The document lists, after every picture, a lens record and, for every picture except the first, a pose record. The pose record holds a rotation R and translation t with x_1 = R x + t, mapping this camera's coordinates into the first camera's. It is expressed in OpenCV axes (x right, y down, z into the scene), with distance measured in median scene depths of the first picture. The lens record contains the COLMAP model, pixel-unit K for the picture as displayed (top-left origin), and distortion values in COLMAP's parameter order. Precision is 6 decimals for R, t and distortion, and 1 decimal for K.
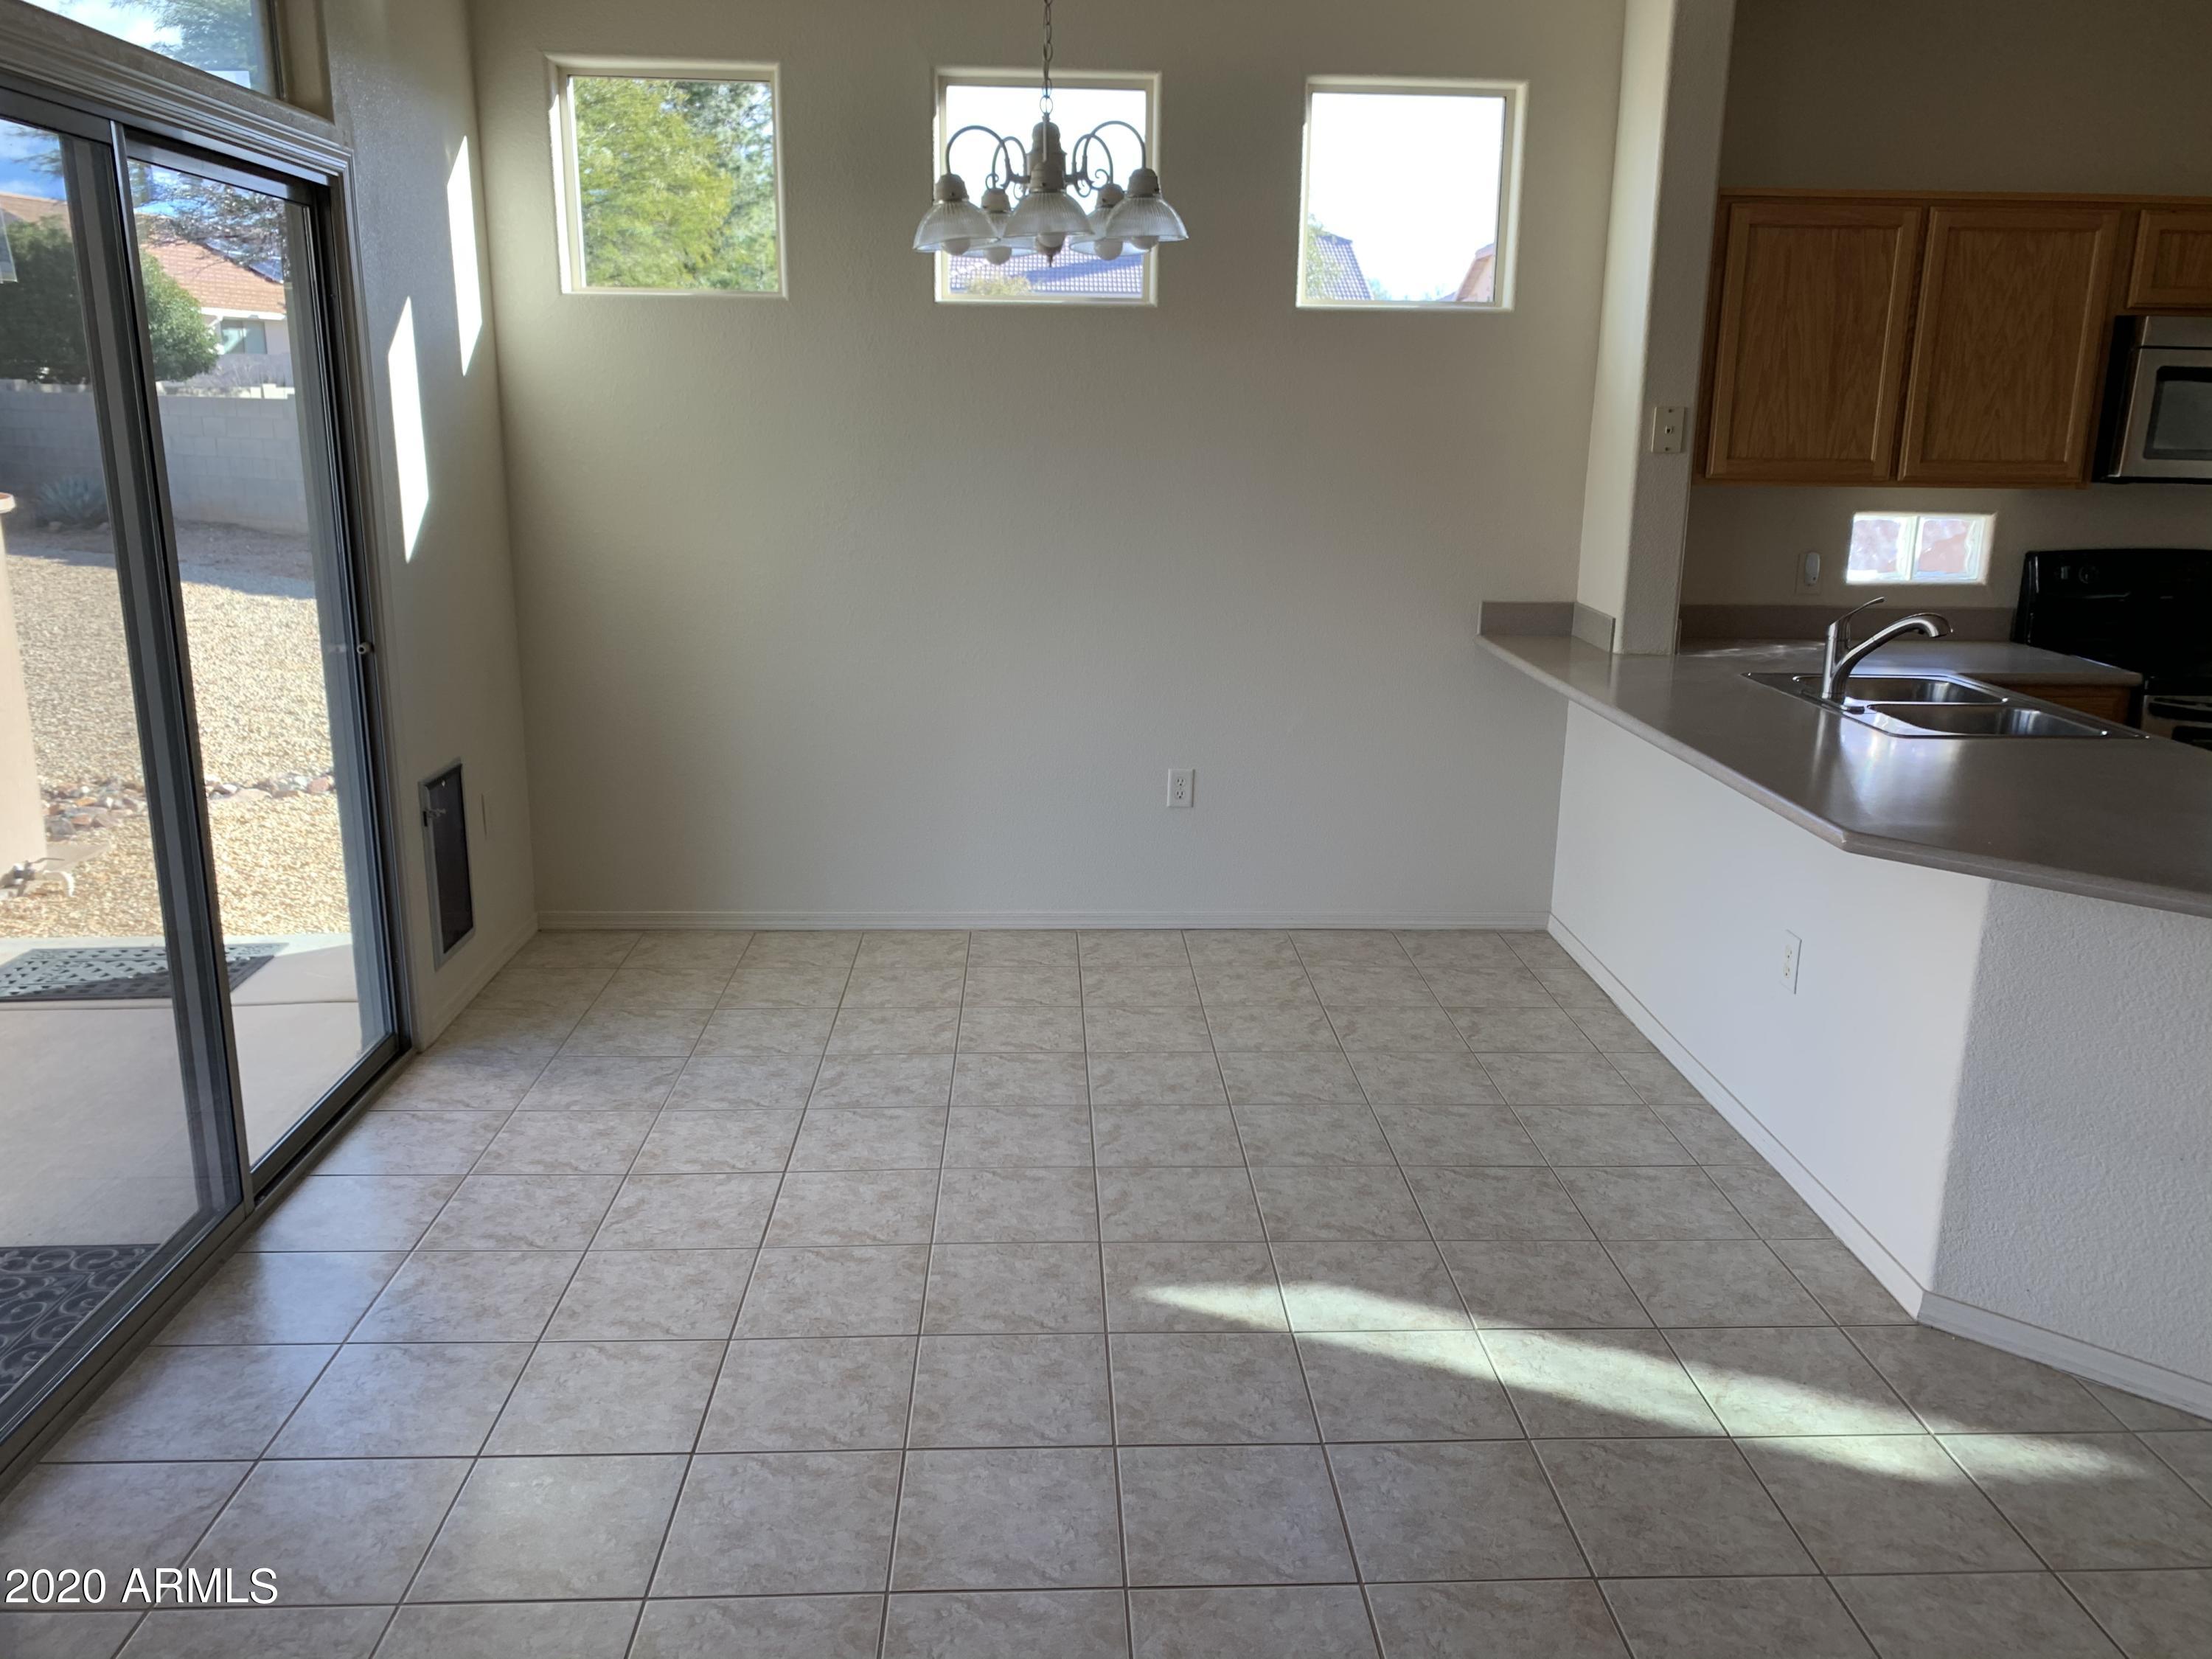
lens RADIAL K [[1687.0, 0, 1115.6], [0, 1687.0, 826.8], [0, 0, 1]] dist [0.016595, -0.019931]
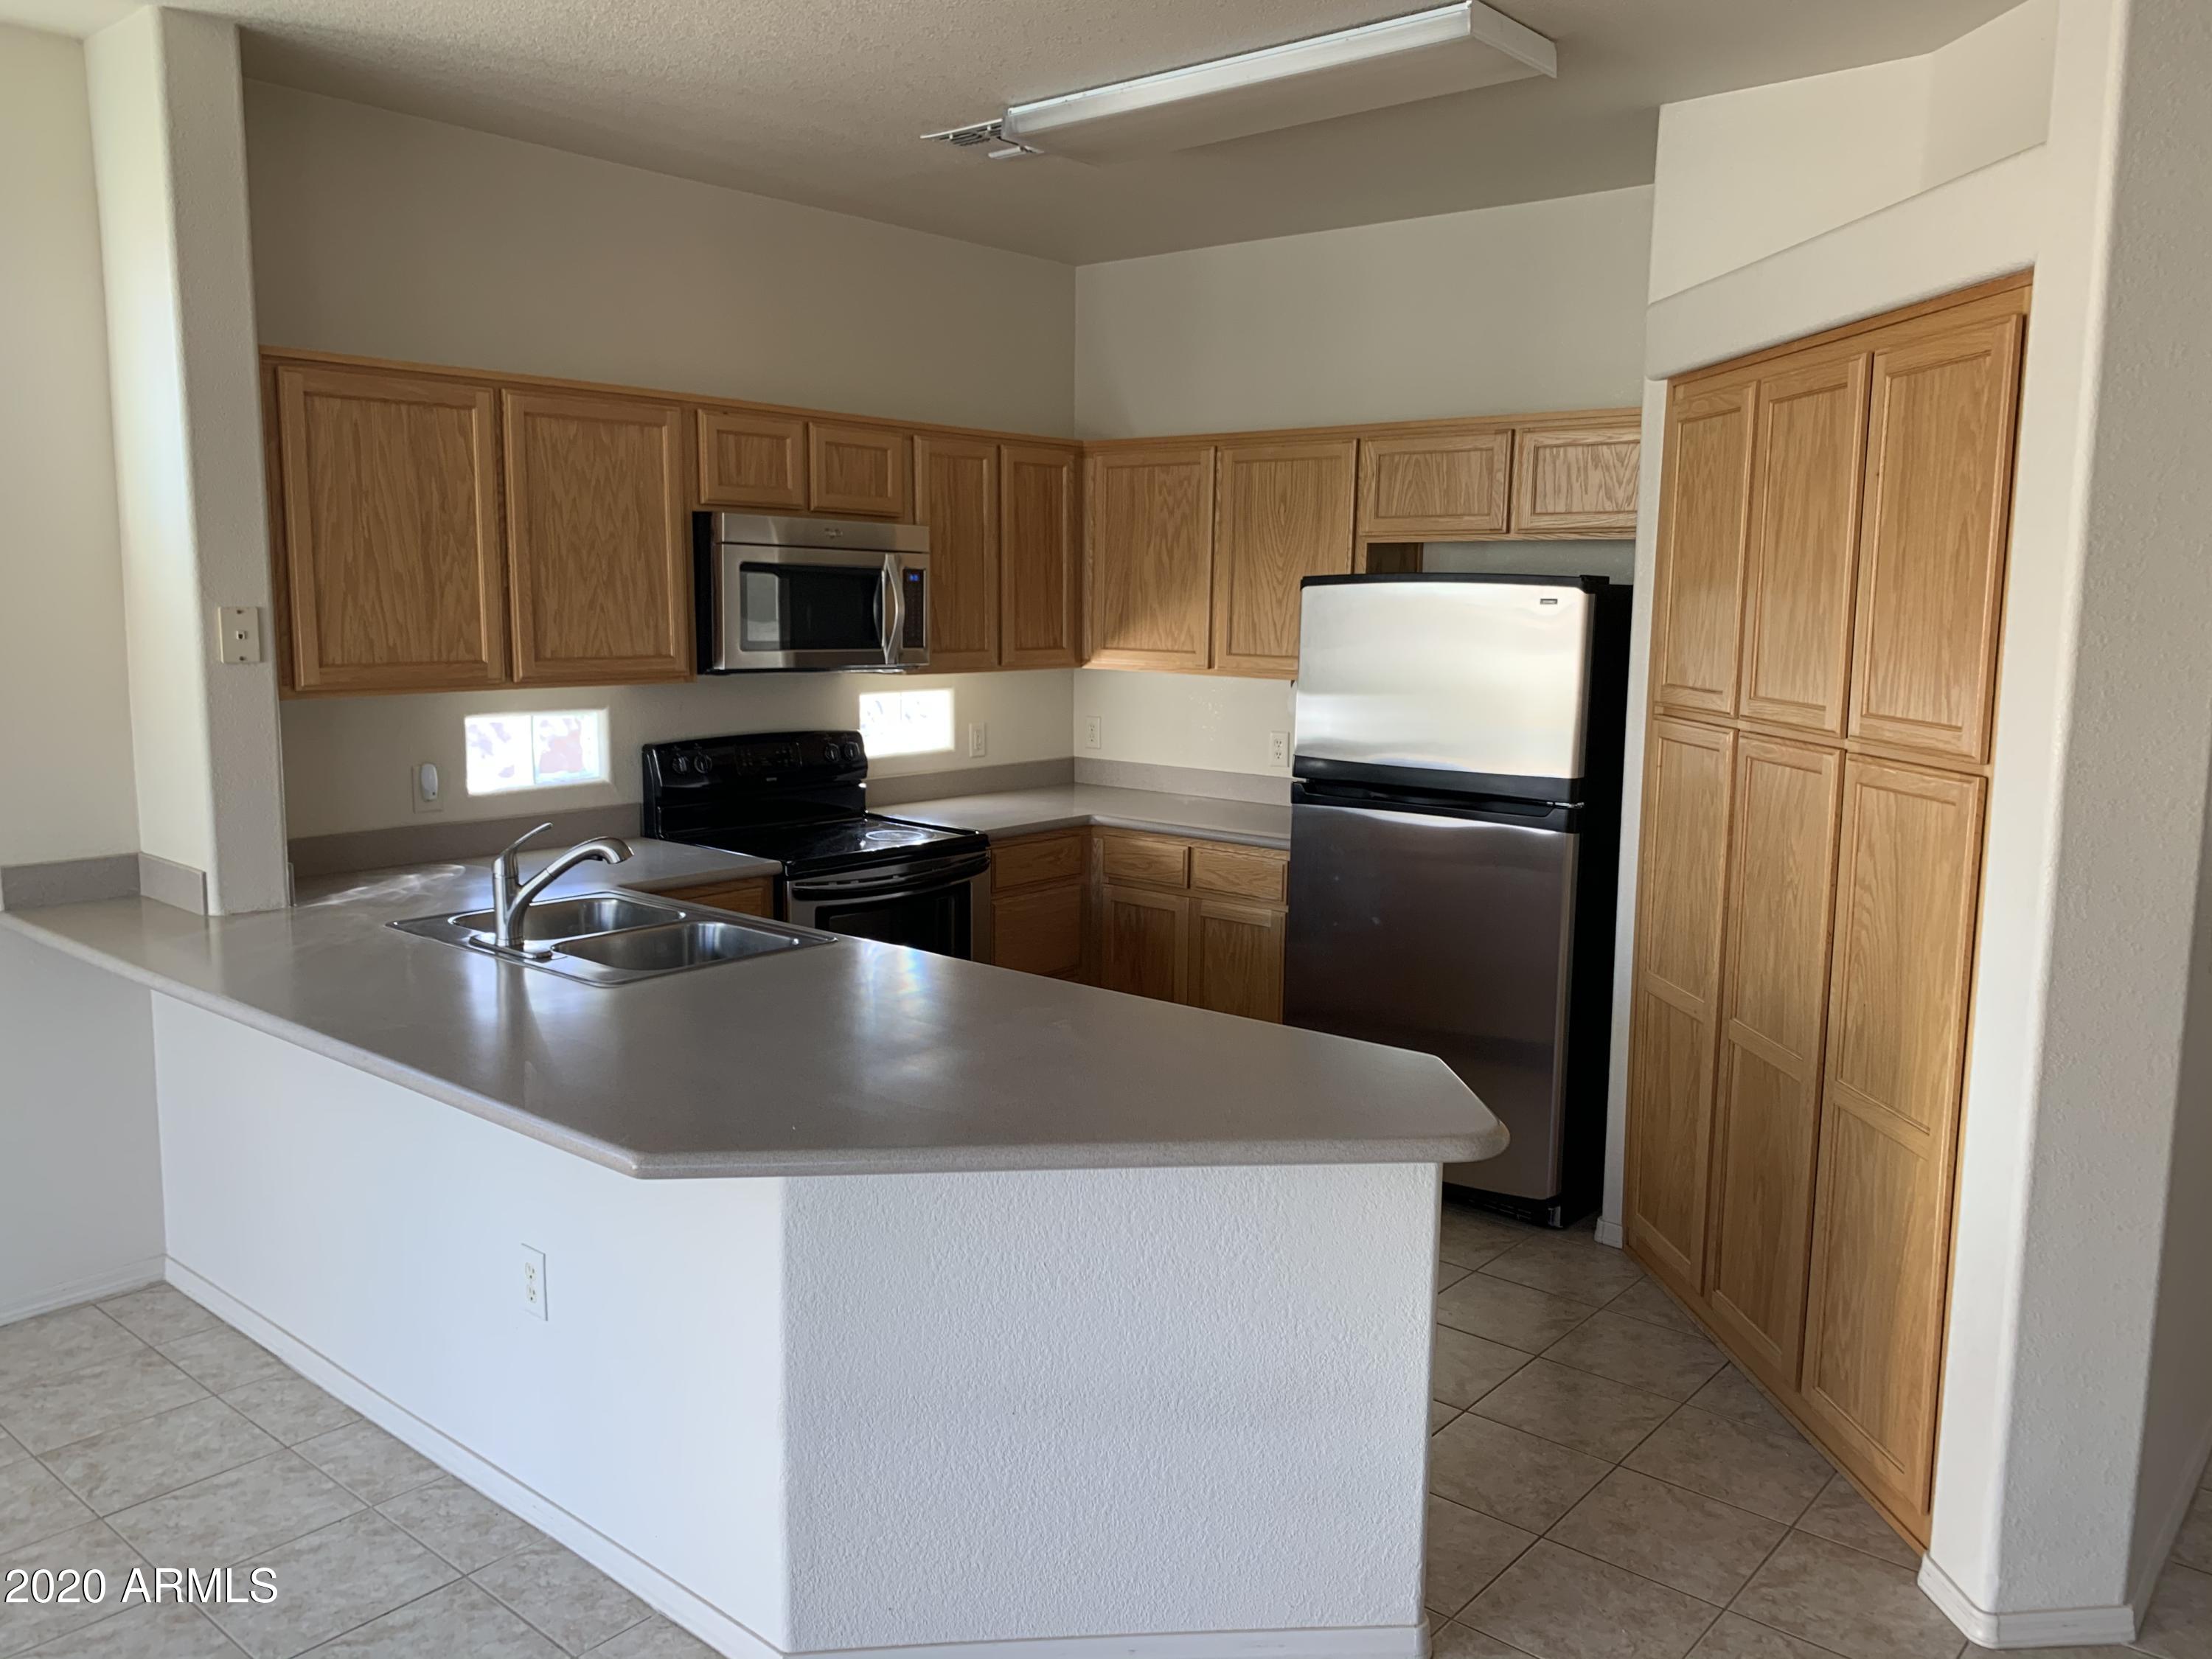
lens RADIAL K [[1687.0, 0, 1110.9], [0, 1687.0, 814.7], [0, 0, 1]] dist [0.016595, -0.019931]
pose [[0.680330, -0.104570, 0.725407, 0.017294], [0.179218, 0.983457, -0.026312, -0.055298], [-0.710656, 0.147907, 0.687817, 0.166865]]
